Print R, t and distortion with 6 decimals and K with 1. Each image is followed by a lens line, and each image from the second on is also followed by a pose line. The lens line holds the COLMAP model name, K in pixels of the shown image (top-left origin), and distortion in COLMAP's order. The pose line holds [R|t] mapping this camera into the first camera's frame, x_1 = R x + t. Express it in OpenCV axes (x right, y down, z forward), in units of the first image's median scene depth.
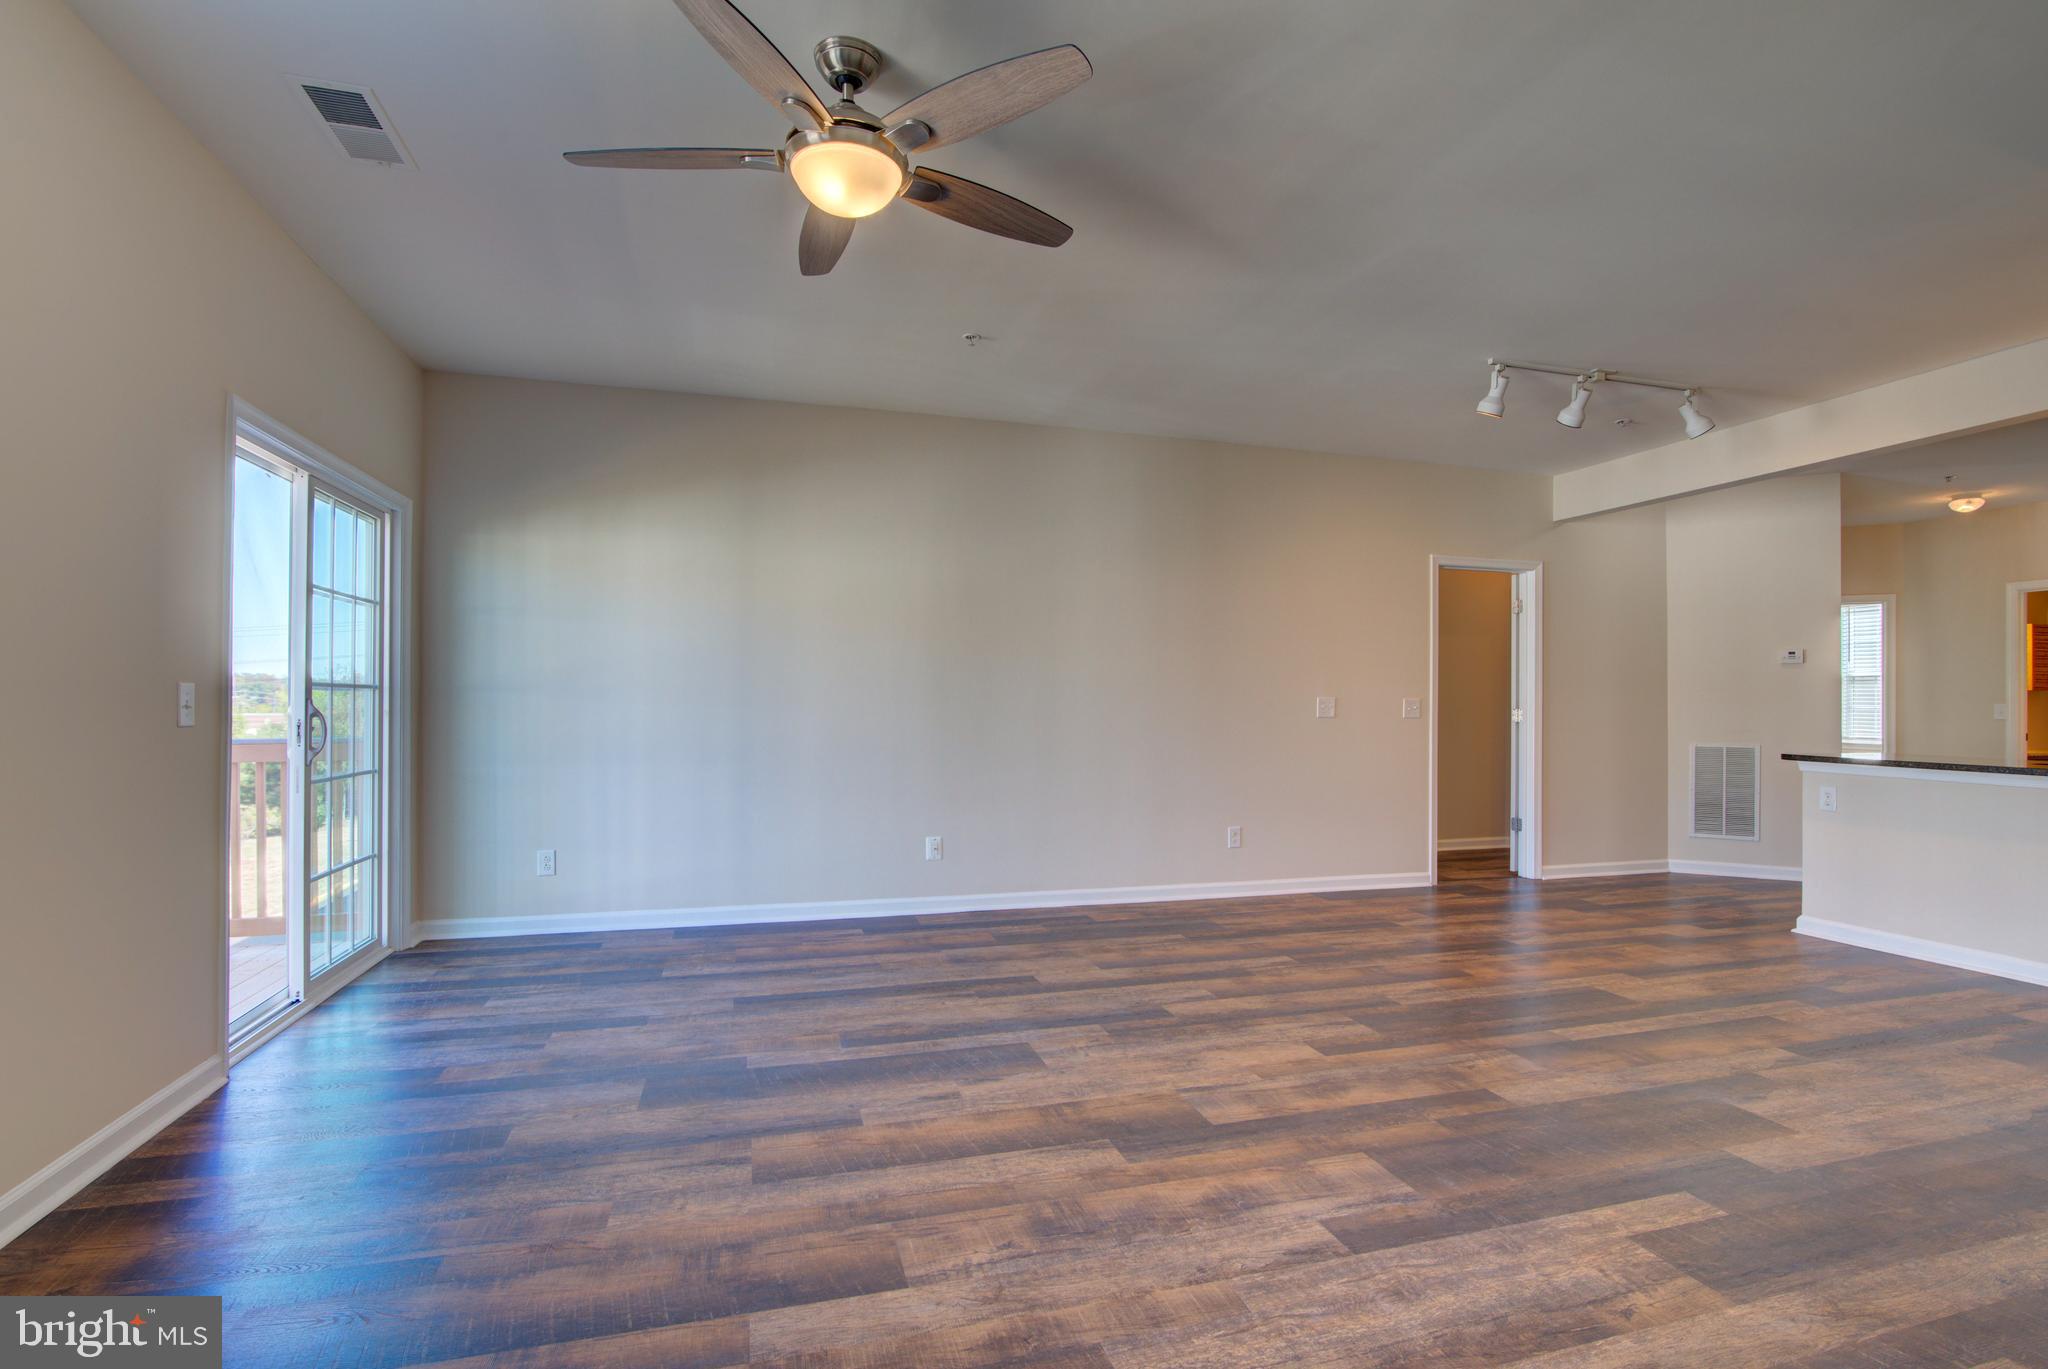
lens RADIAL K [[932.0, 0, 1019.5], [0, 932.0, 707.9], [0, 0, 1]] dist [-0.023424, 0.002190]
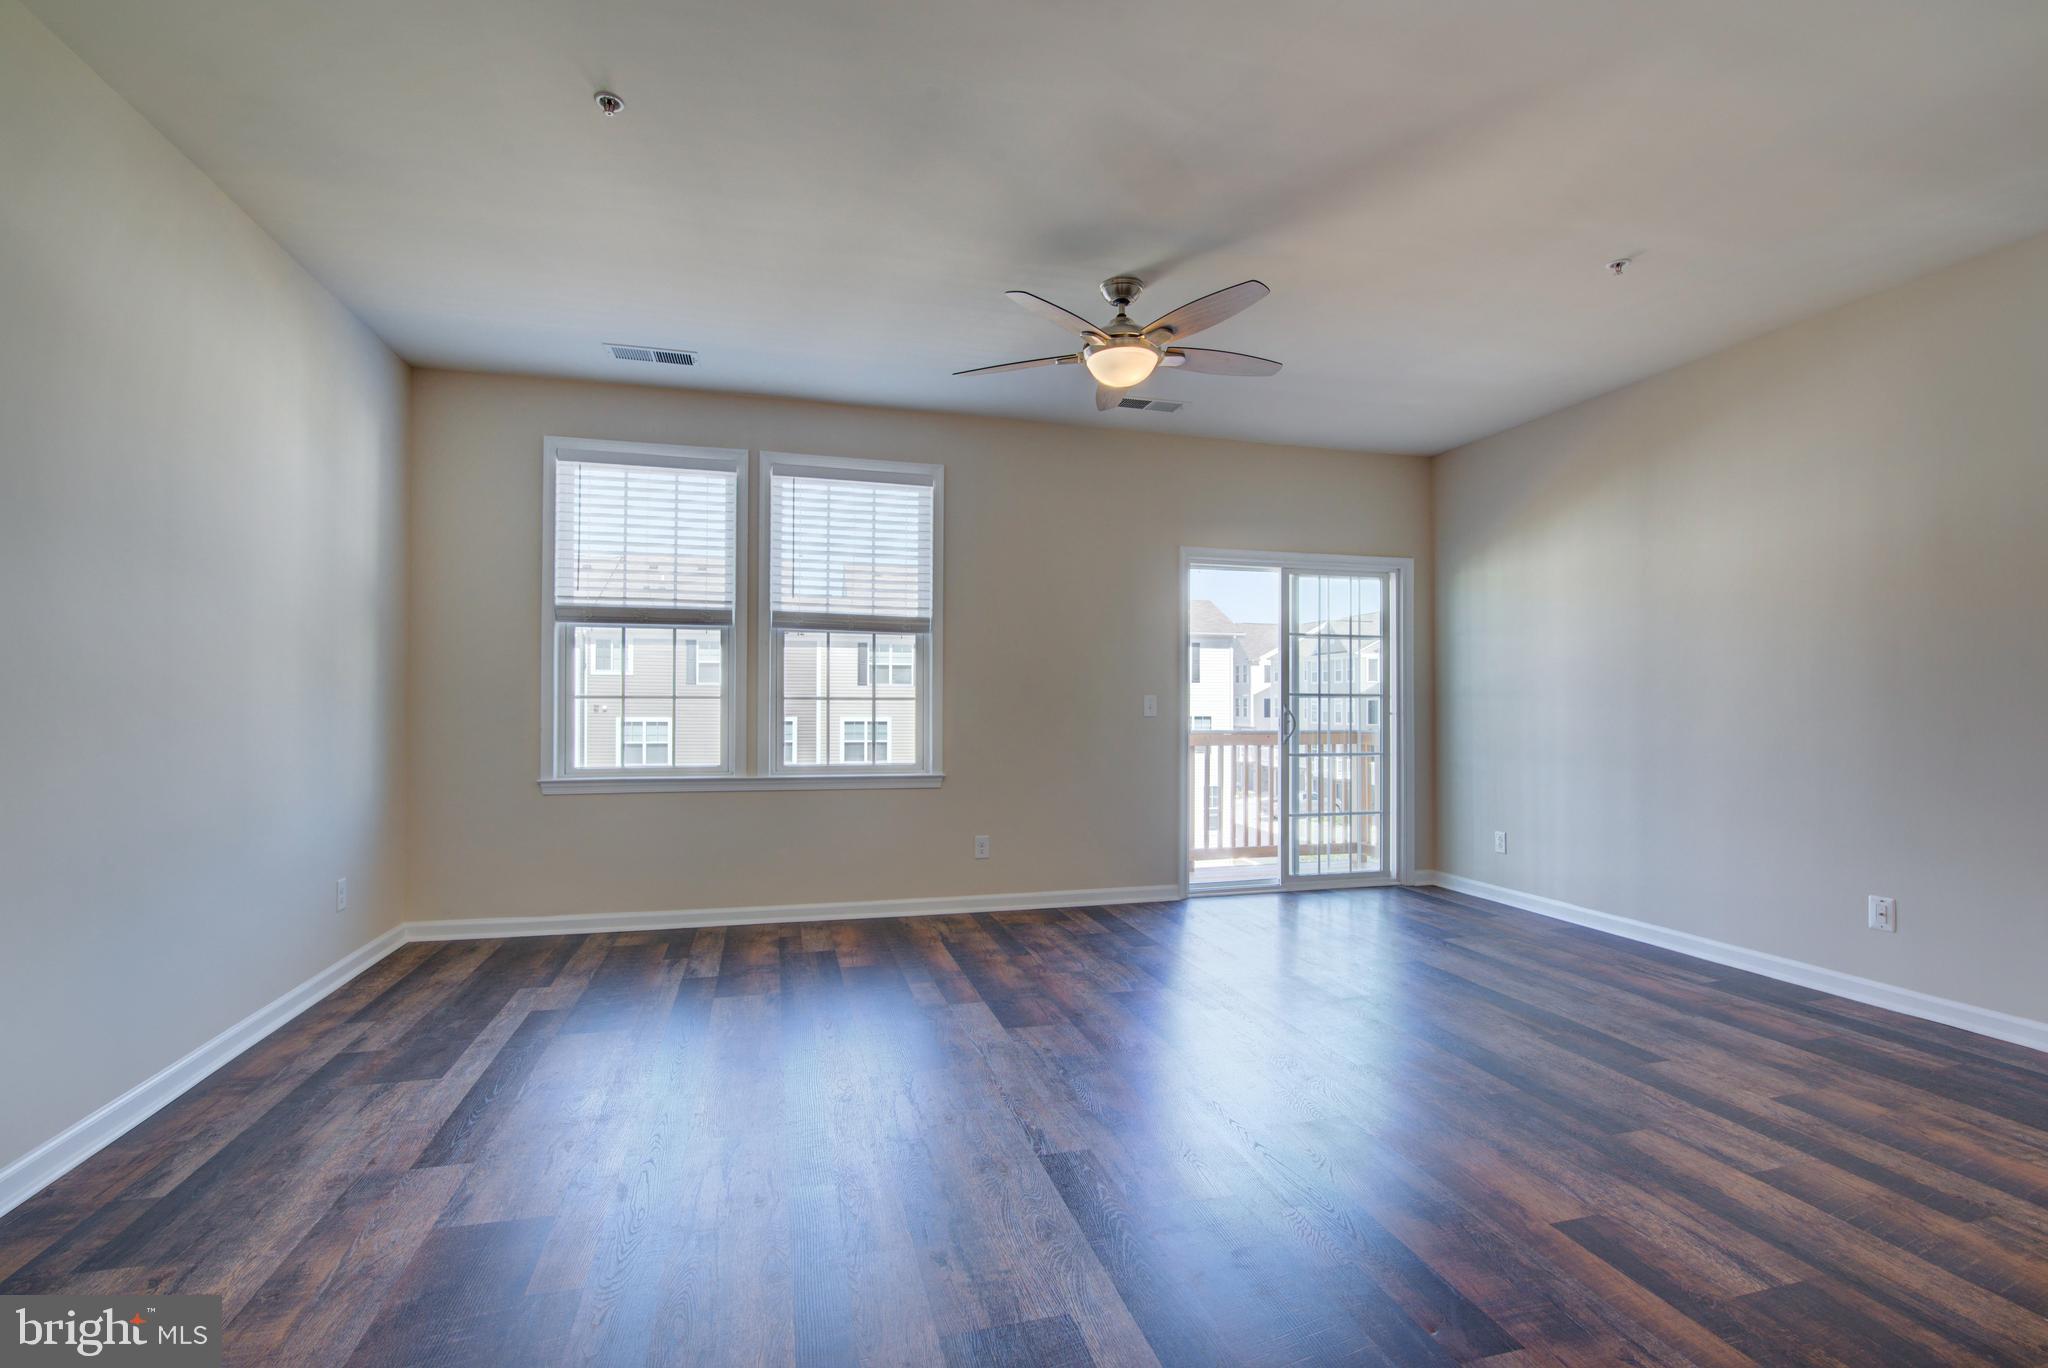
lens RADIAL K [[932.0, 0, 1027.8], [0, 932.0, 689.9], [0, 0, 1]] dist [-0.023424, 0.002190]
pose [[-0.005107, -0.019706, -0.999793, 0.897201], [-0.006359, 0.999786, -0.019674, 0.005208], [0.999967, 0.006257, -0.005232, 0.559446]]
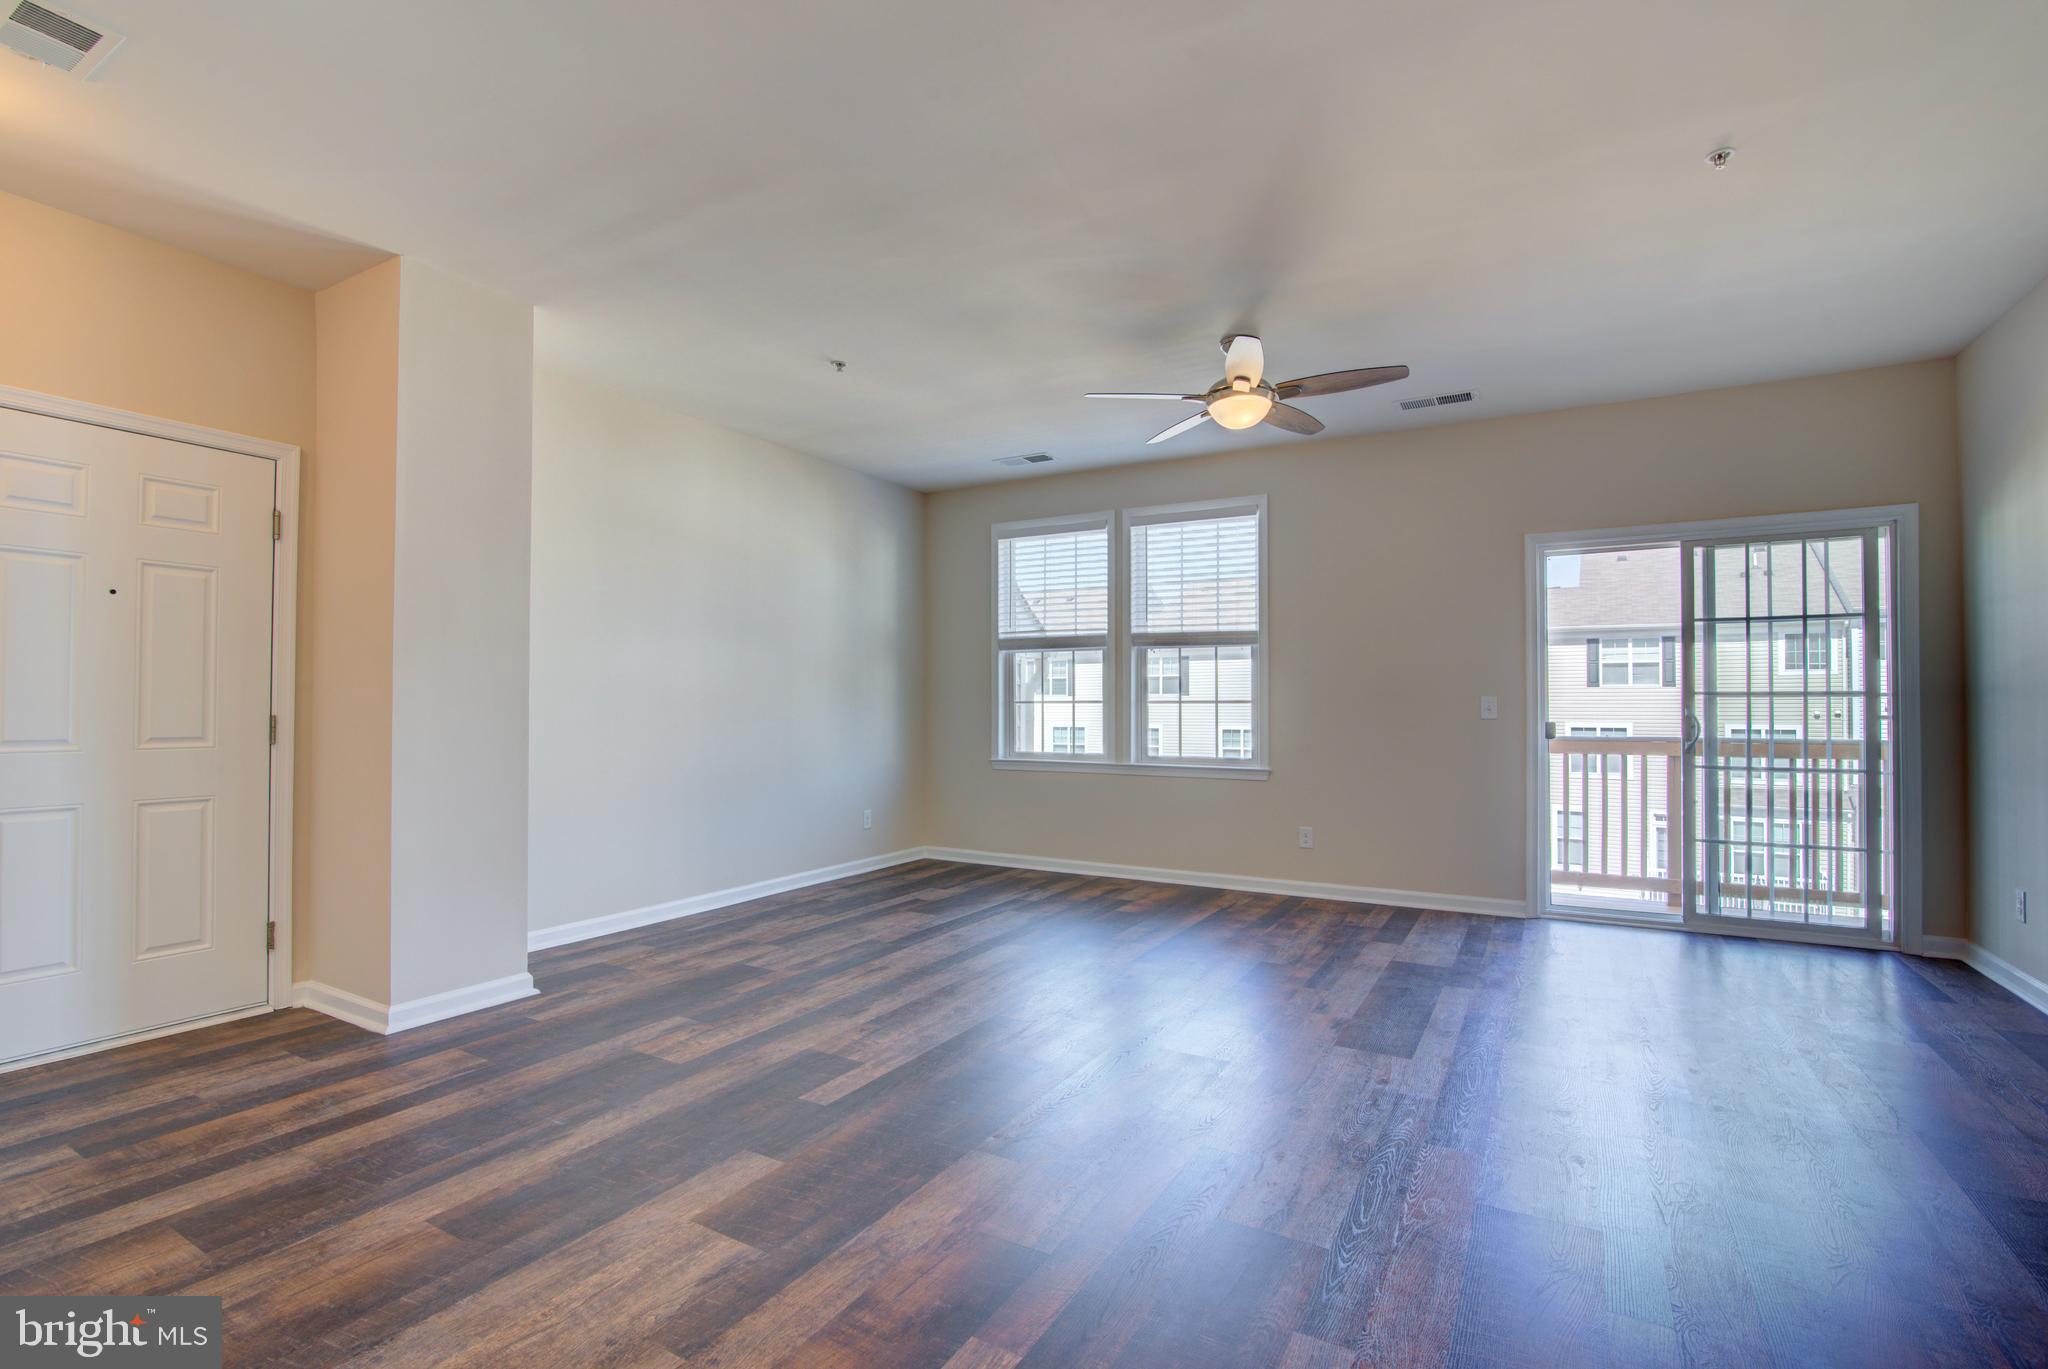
lens RADIAL K [[932.0, 0, 1028.2], [0, 932.0, 688.8], [0, 0, 1]] dist [-0.023424, 0.002190]
pose [[-0.715483, -0.018413, -0.698387, 0.888002], [-0.006053, 0.999778, -0.020158, 0.003893], [0.698604, -0.010196, -0.715436, 1.311536]]
